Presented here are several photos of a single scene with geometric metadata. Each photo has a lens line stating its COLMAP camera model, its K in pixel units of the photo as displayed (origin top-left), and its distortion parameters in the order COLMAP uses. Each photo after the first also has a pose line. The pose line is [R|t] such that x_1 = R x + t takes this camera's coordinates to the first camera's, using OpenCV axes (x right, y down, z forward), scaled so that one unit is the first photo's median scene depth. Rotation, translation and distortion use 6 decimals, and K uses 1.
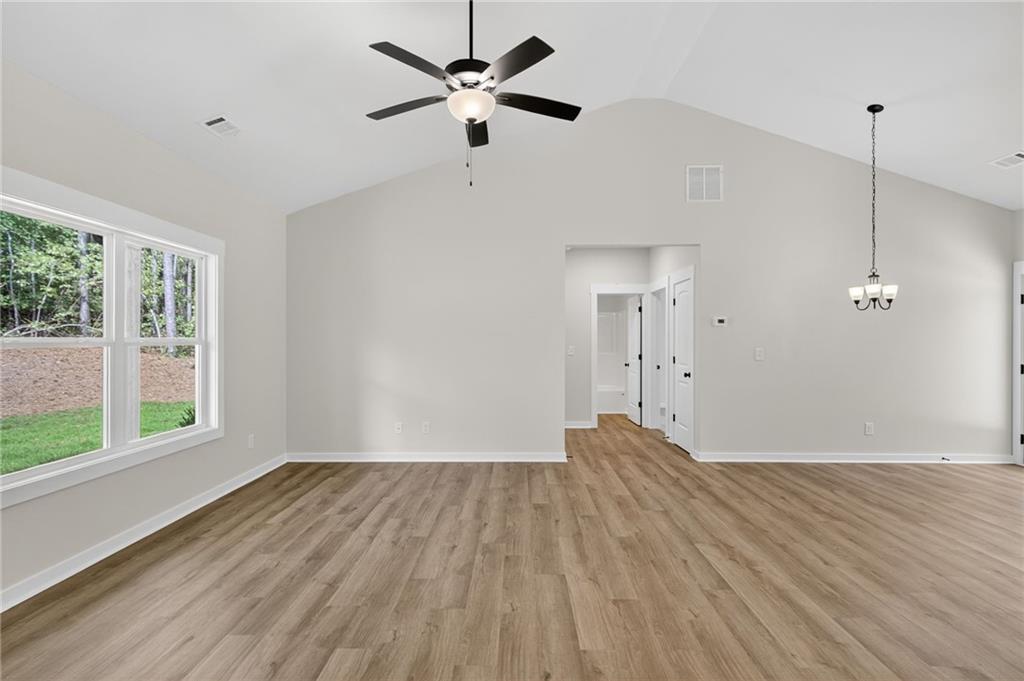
lens RADIAL K [[491.1, 0, 501.4], [0, 491.1, 339.9], [0, 0, 1]] dist [-0.000071, -0.000742]
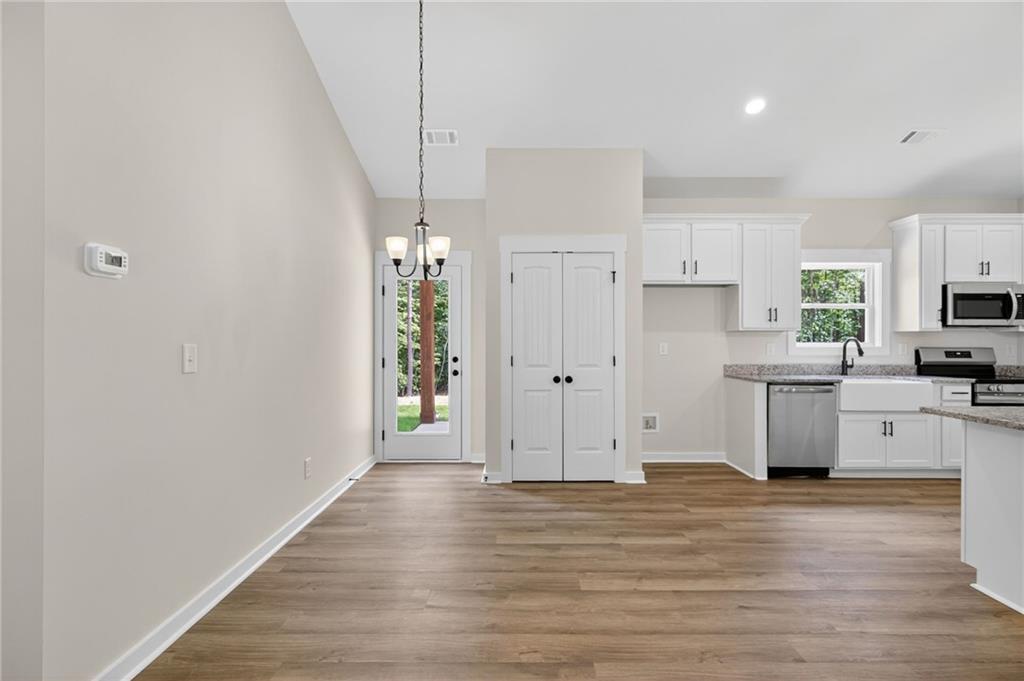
lens RADIAL K [[462.3, 0, 505.6], [0, 462.3, 340.7], [0, 0, 1]] dist [0.001101, -0.000536]
pose [[-0.032173, -0.000258, 0.999482, 0.223336], [0.000145, 1.000000, 0.000263, 0.024991], [-0.999482, 0.000153, -0.032173, 1.244515]]
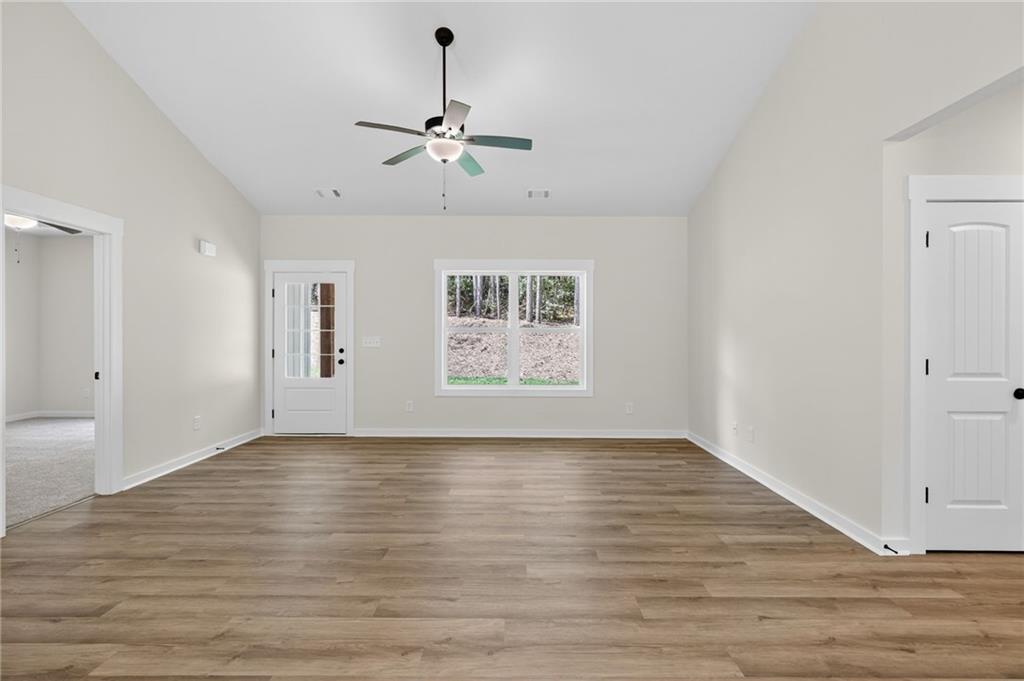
lens RADIAL K [[462.3, 0, 514.6], [0, 462.3, 335.2], [0, 0, 1]] dist [0.001101, -0.000536]
pose [[0.022422, 0.002389, -0.999746, 1.029464], [-0.003291, 0.999992, 0.002316, 0.023089], [0.999743, 0.003238, 0.022430, 0.999762]]
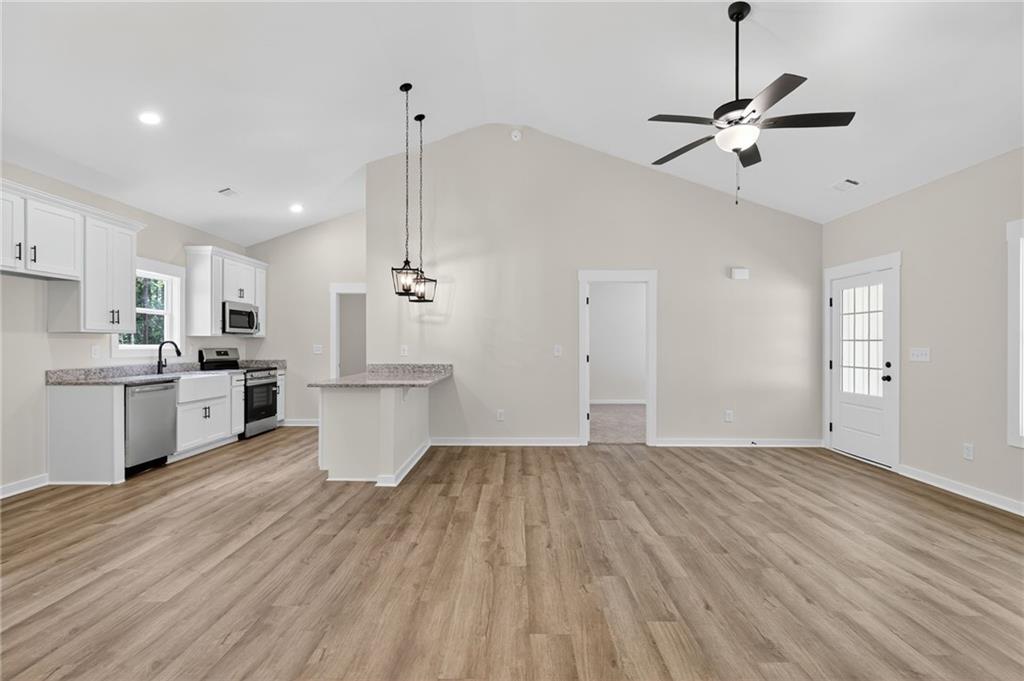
lens RADIAL K [[462.3, 0, 515.7], [0, 462.3, 344.5], [0, 0, 1]] dist [0.001101, -0.000536]
pose [[-0.999567, -0.001912, -0.029374, 0.435833], [-0.001945, 0.999997, 0.001112, 0.025919], [0.029372, 0.001169, -0.999568, 1.811473]]
